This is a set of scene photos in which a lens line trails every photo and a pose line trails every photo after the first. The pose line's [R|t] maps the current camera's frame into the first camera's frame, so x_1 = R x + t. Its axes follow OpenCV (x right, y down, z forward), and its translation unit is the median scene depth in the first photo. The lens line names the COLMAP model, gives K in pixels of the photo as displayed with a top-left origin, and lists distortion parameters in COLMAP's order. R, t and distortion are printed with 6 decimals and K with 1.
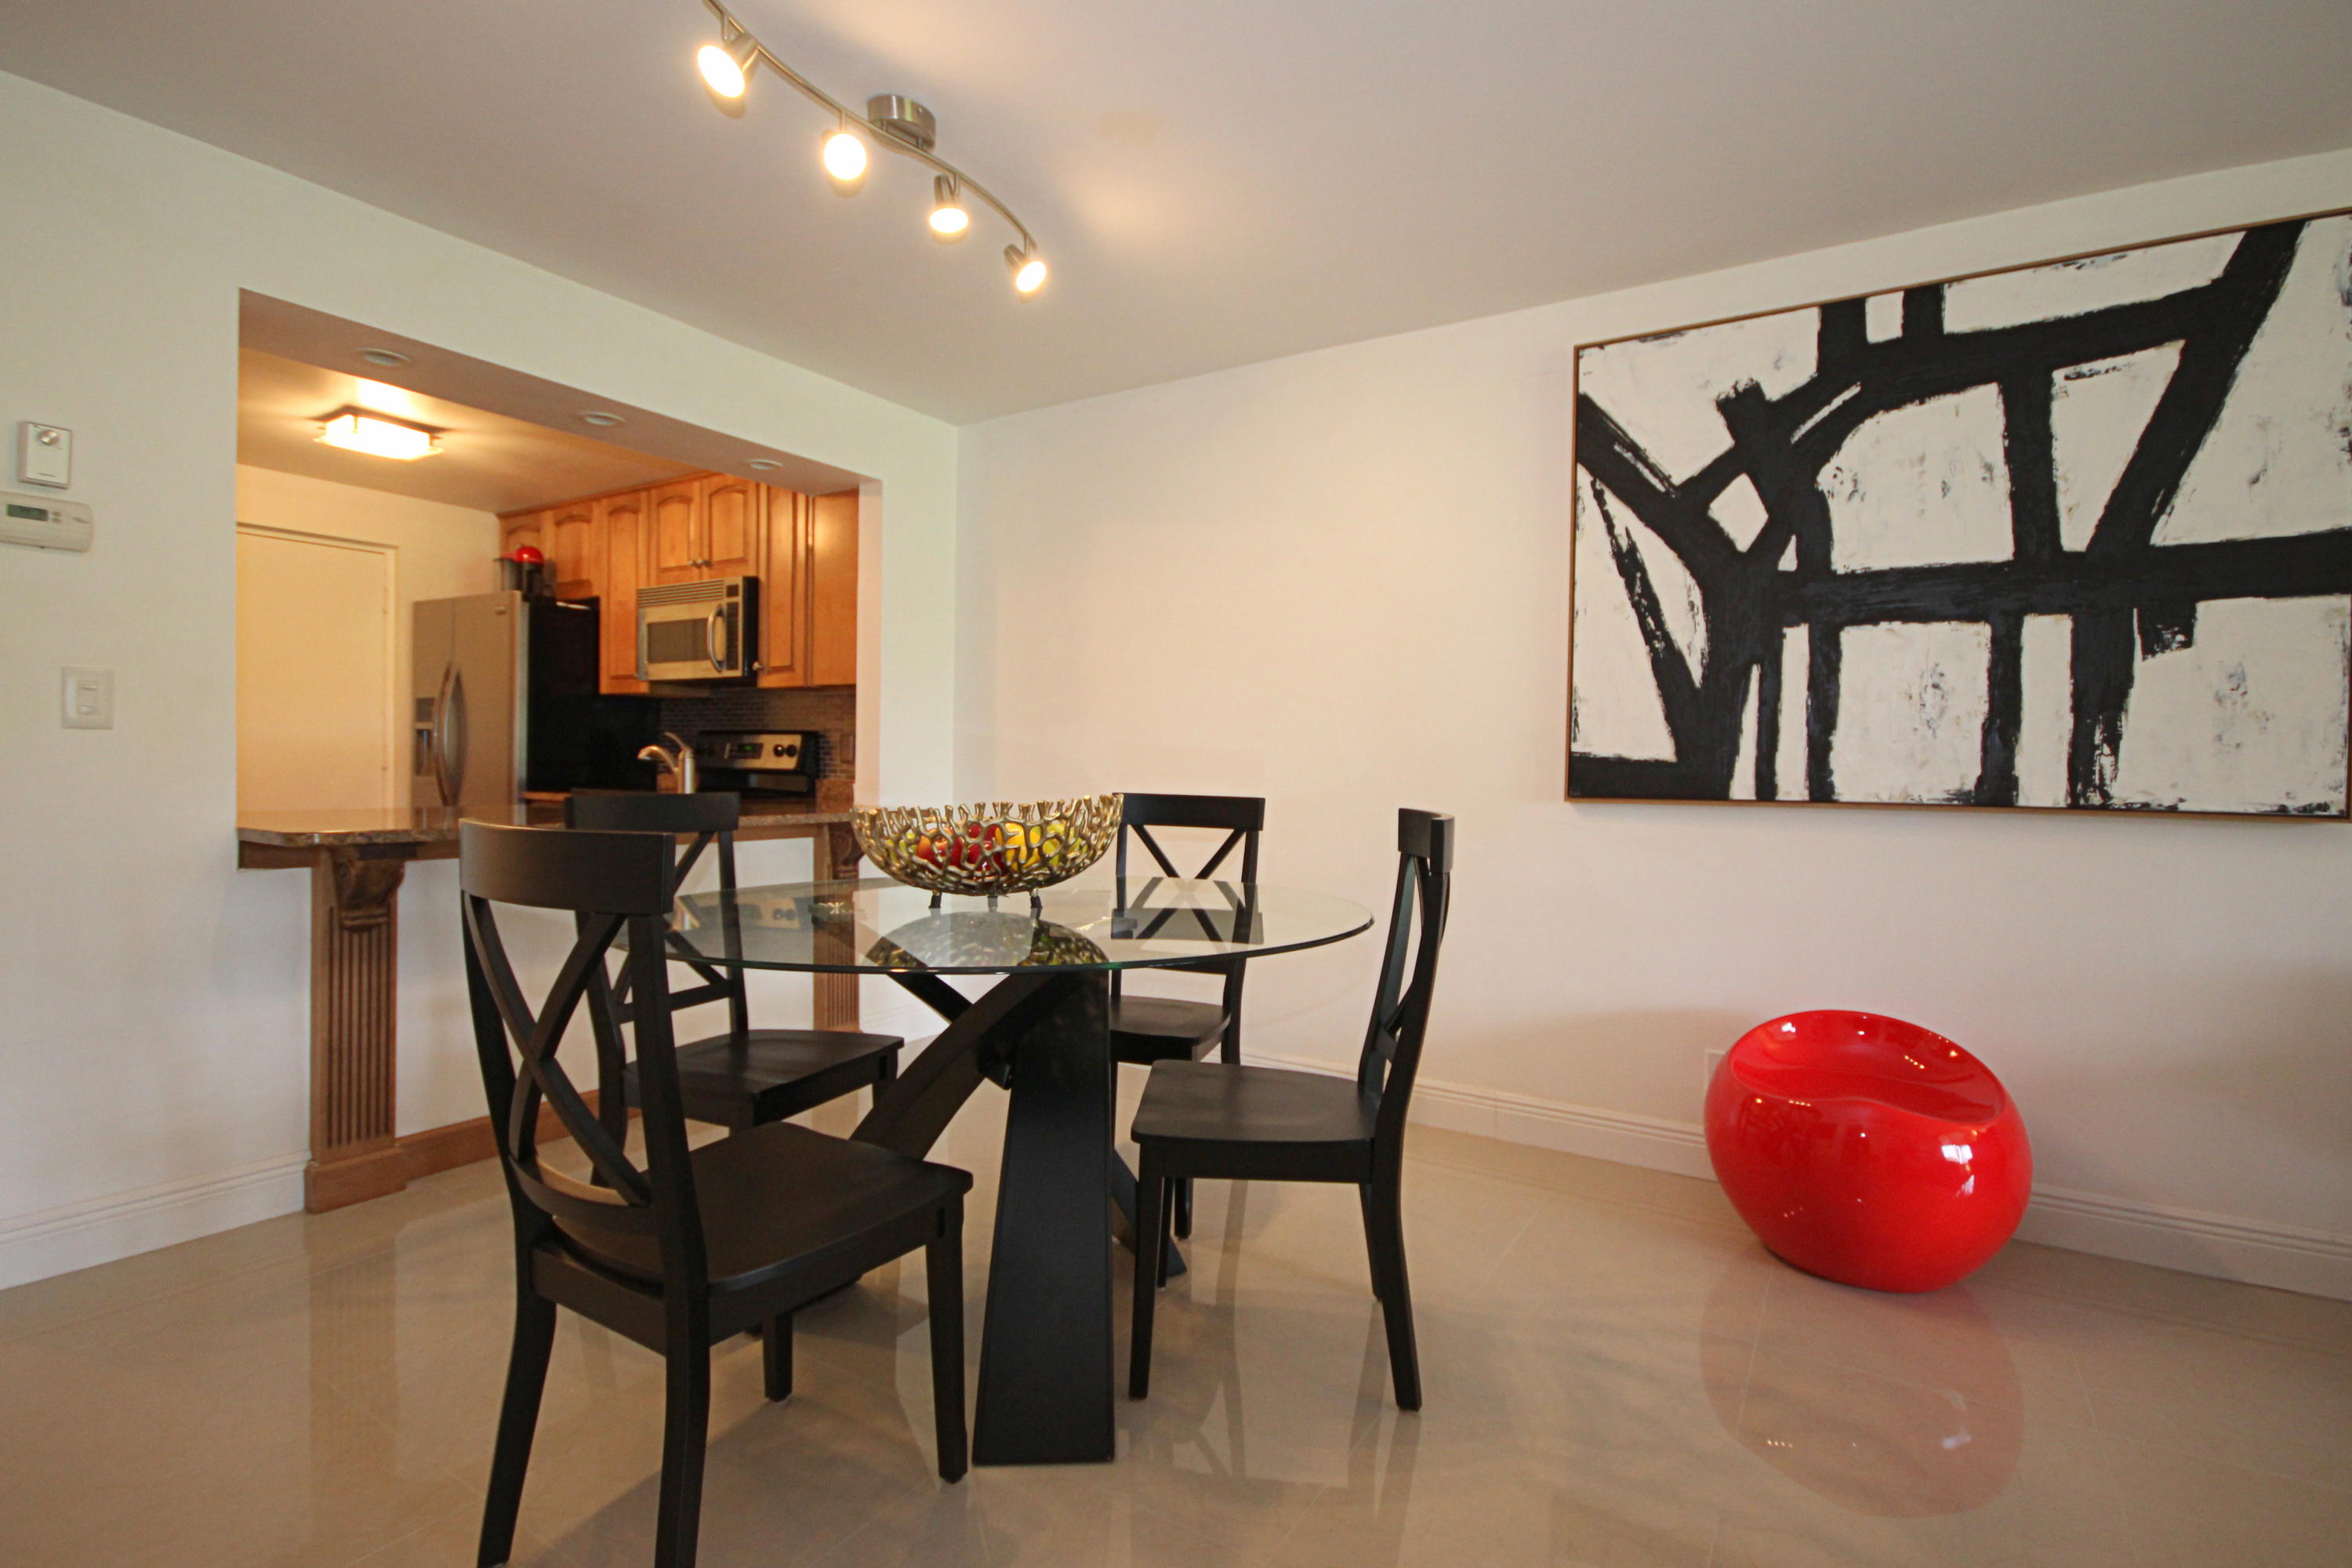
lens RADIAL K [[1099.9, 0, 1200.4], [0, 1099.9, 779.2], [0, 0, 1]] dist [0.026188, -0.021202]
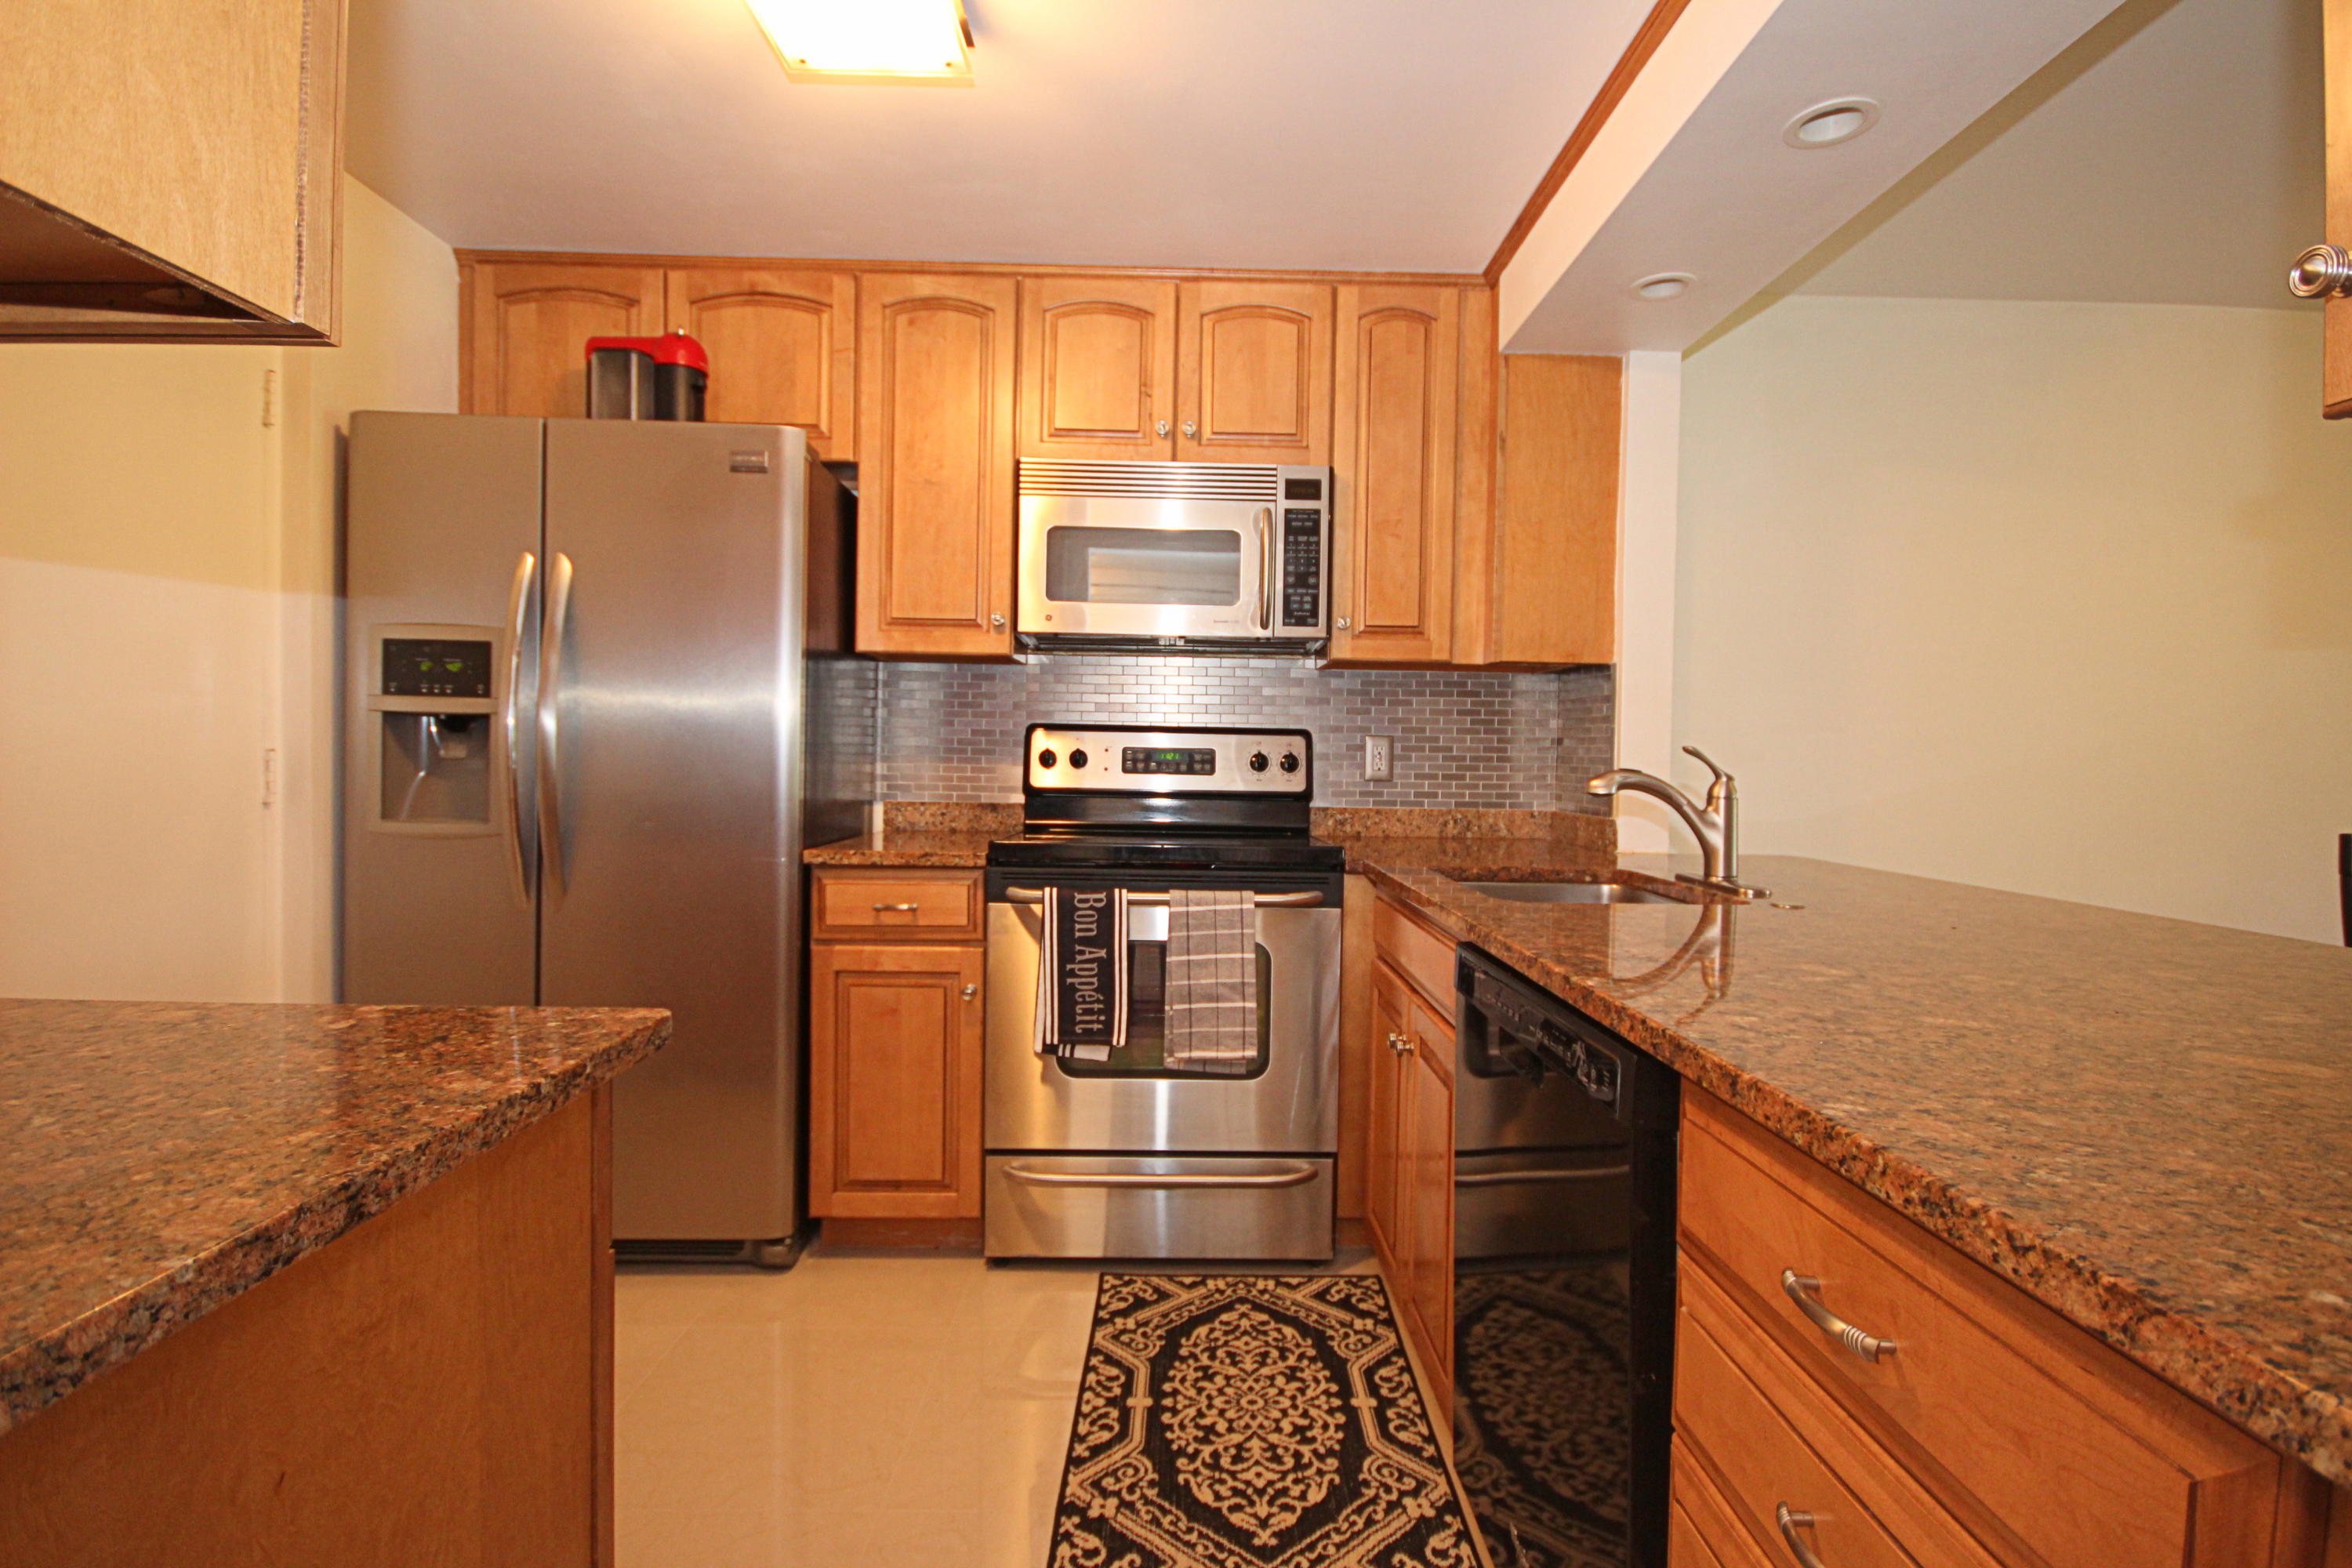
lens RADIAL K [[1138.1, 0, 1176.0], [0, 1138.1, 784.0], [0, 0, 1]] dist [-0.003279, -0.000829]
pose [[0.841244, -0.013925, 0.540476, -0.716976], [0.000161, 0.999675, 0.025506, -0.028369], [-0.540655, -0.021370, 0.840973, 0.473986]]
